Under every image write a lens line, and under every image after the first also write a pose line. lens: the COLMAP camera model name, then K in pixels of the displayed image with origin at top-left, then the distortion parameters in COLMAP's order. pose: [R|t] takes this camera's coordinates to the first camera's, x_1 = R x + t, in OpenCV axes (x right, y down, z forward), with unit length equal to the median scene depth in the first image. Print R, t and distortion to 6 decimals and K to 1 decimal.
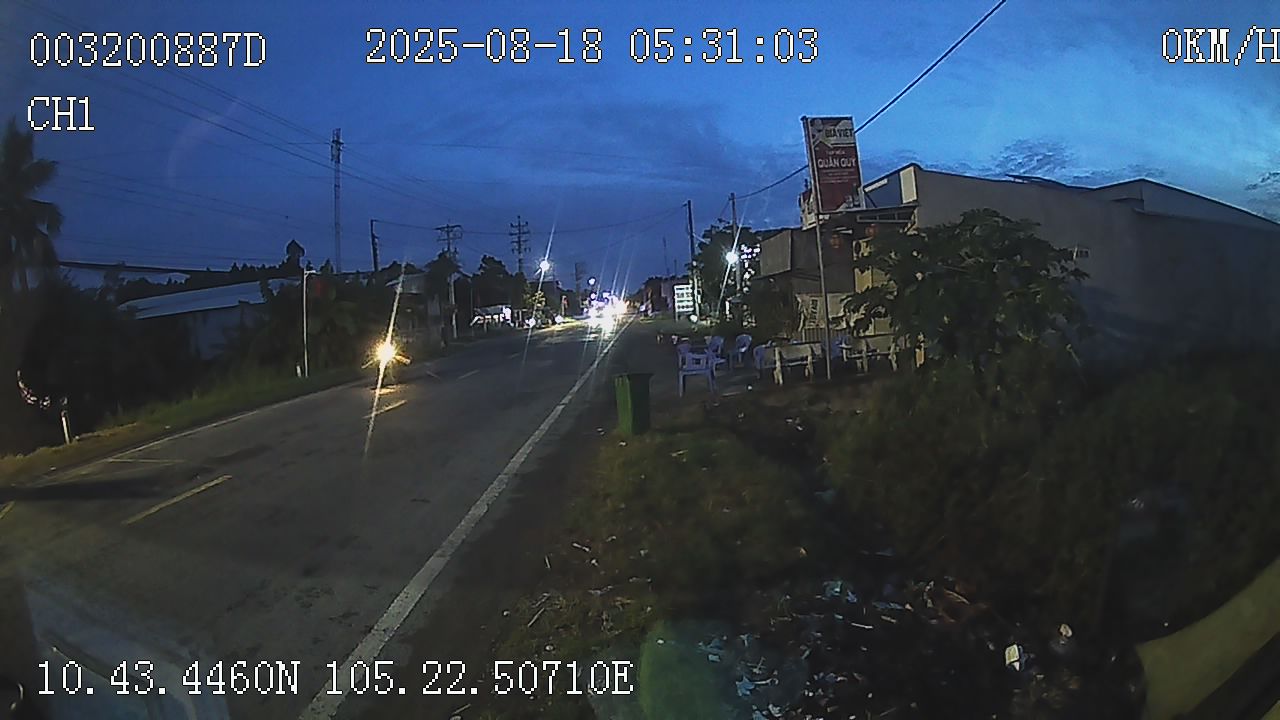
lens RADIAL K [[1016.6, 0, 640.0], [0, 1016.6, 360.0], [0, 0, 1]] dist [-0.374079, 0.067972]
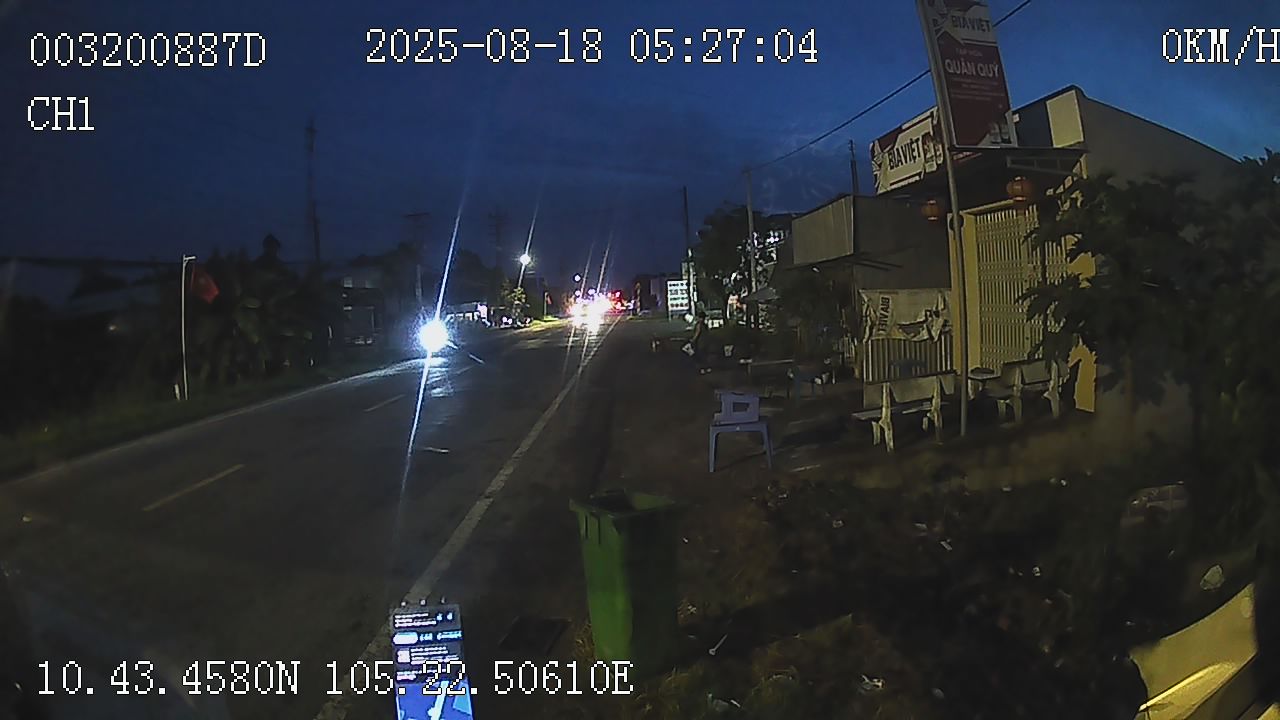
lens RADIAL K [[918.7, 0, 640.0], [0, 918.7, 360.0], [0, 0, 1]] dist [-0.365370, 0.055895]
pose [[0.999856, 0.005831, 0.015939, -0.003342], [-0.005966, 0.999947, 0.008388, -0.013801], [-0.015889, -0.008482, 0.999838, 0.249469]]
